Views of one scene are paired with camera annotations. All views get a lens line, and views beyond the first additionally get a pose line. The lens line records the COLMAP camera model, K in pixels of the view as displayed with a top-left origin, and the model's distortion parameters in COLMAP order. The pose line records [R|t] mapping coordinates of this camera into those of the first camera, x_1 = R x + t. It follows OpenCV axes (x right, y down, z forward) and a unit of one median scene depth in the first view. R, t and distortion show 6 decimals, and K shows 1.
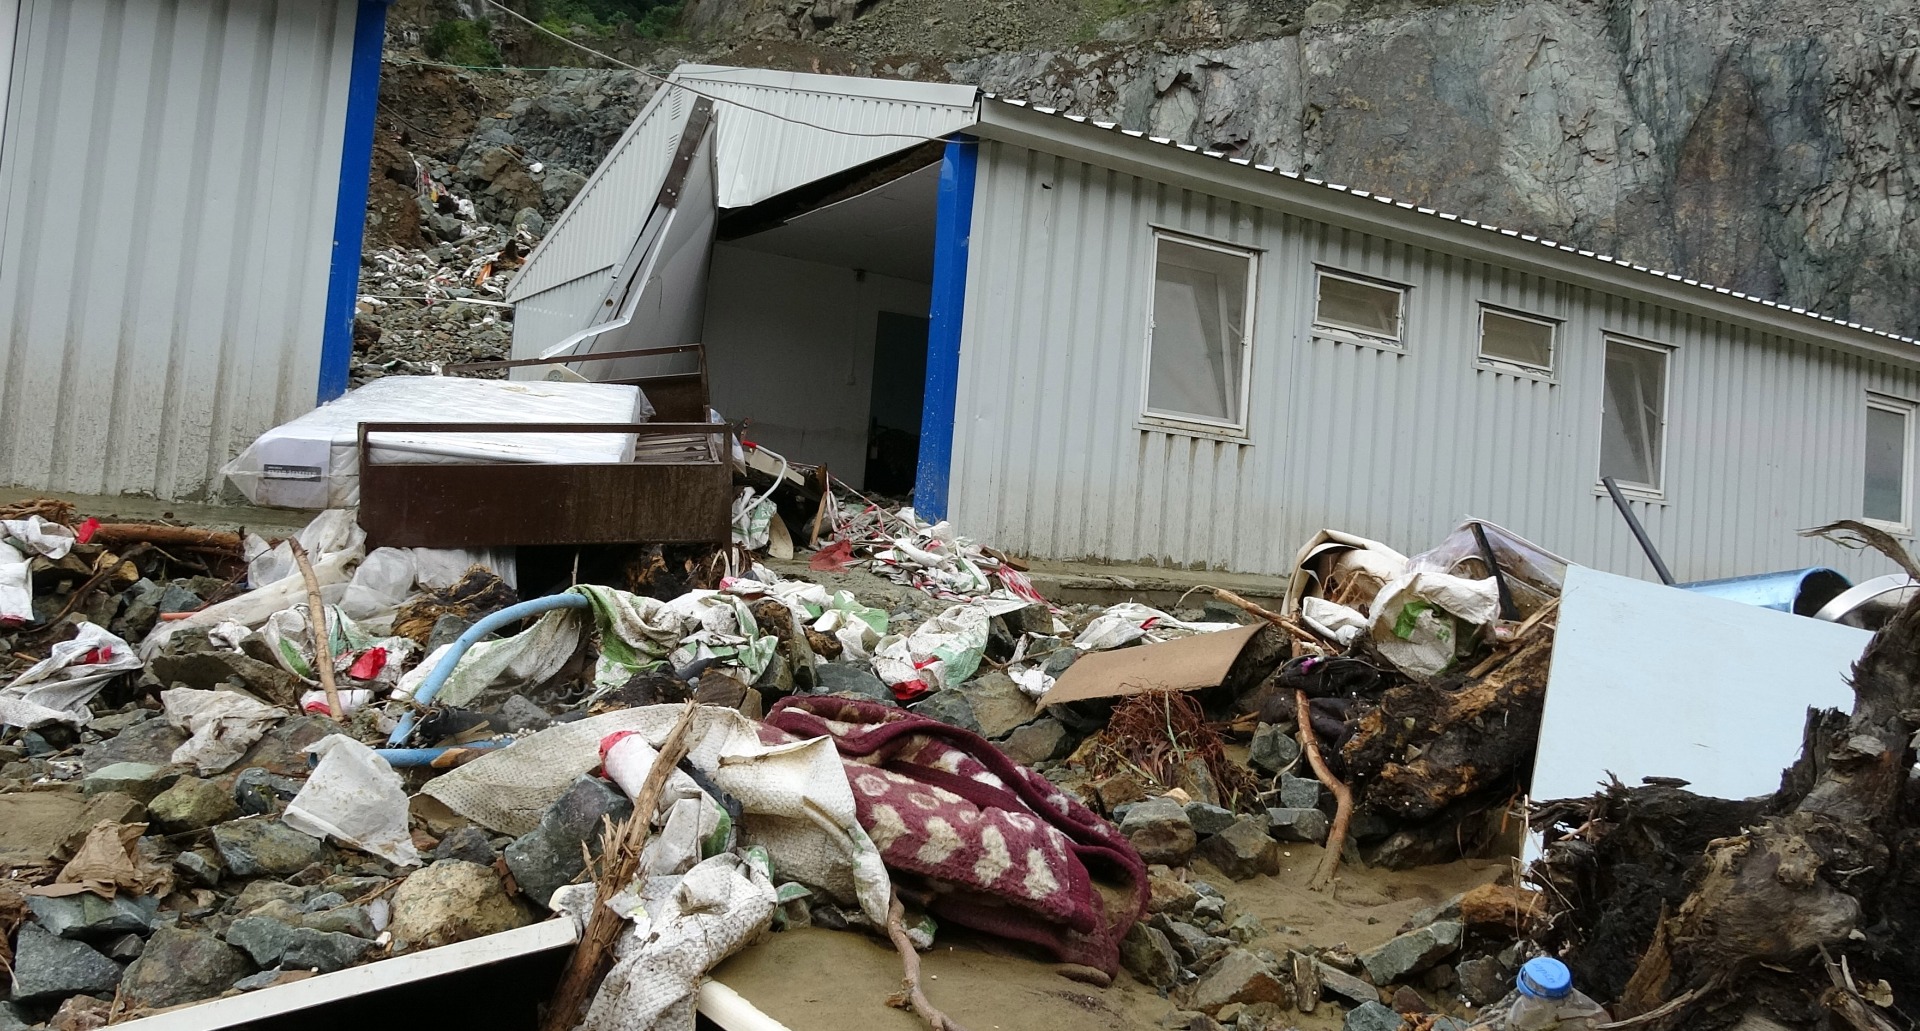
lens RADIAL K [[1501.4, 0, 916.4], [0, 1501.4, 454.6], [0, 0, 1]] dist [0.021482, -0.043845]
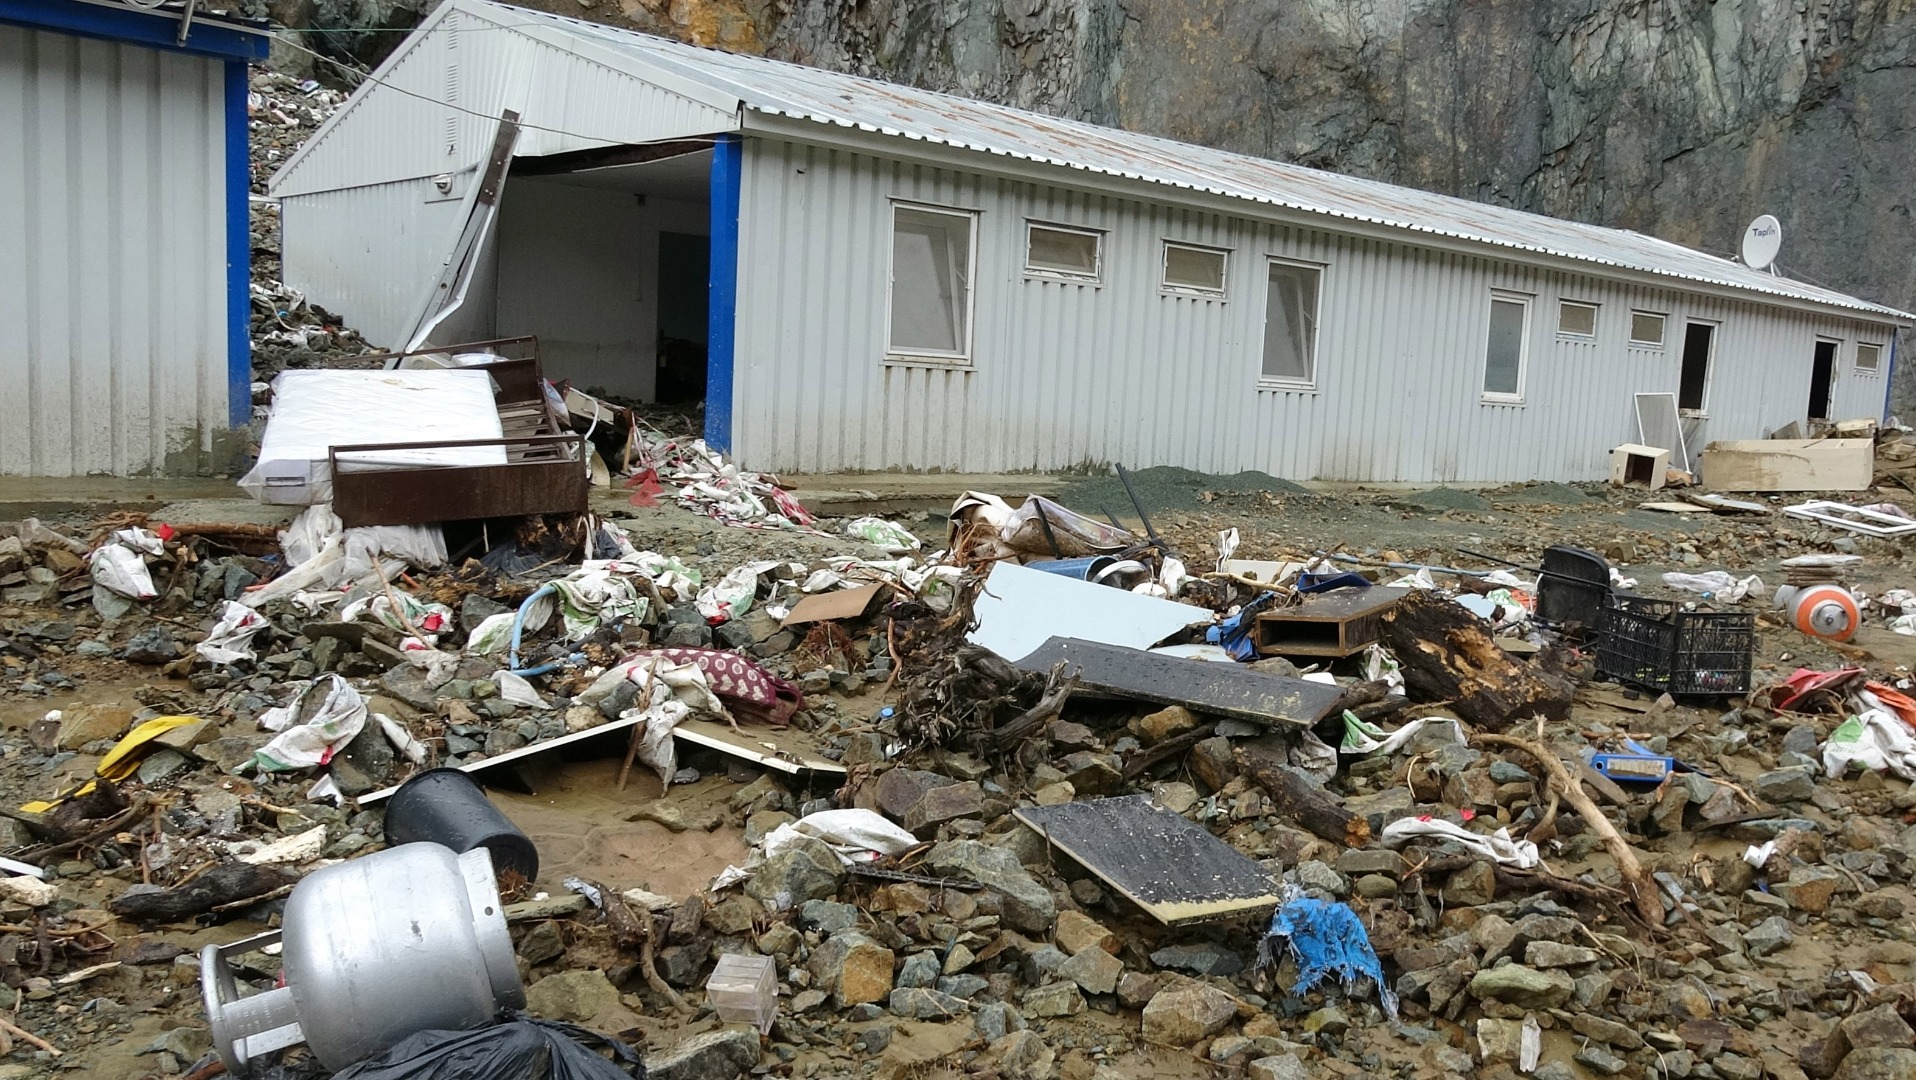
lens RADIAL K [[1695.5, 0, 1068.1], [0, 1695.5, 598.9], [0, 0, 1]] dist [-0.001852, 0.006067]
pose [[0.977131, -0.052936, 0.205946, -0.003474], [0.010631, 0.979467, 0.201323, -0.108727], [-0.212374, -0.194529, 0.957630, -0.427188]]
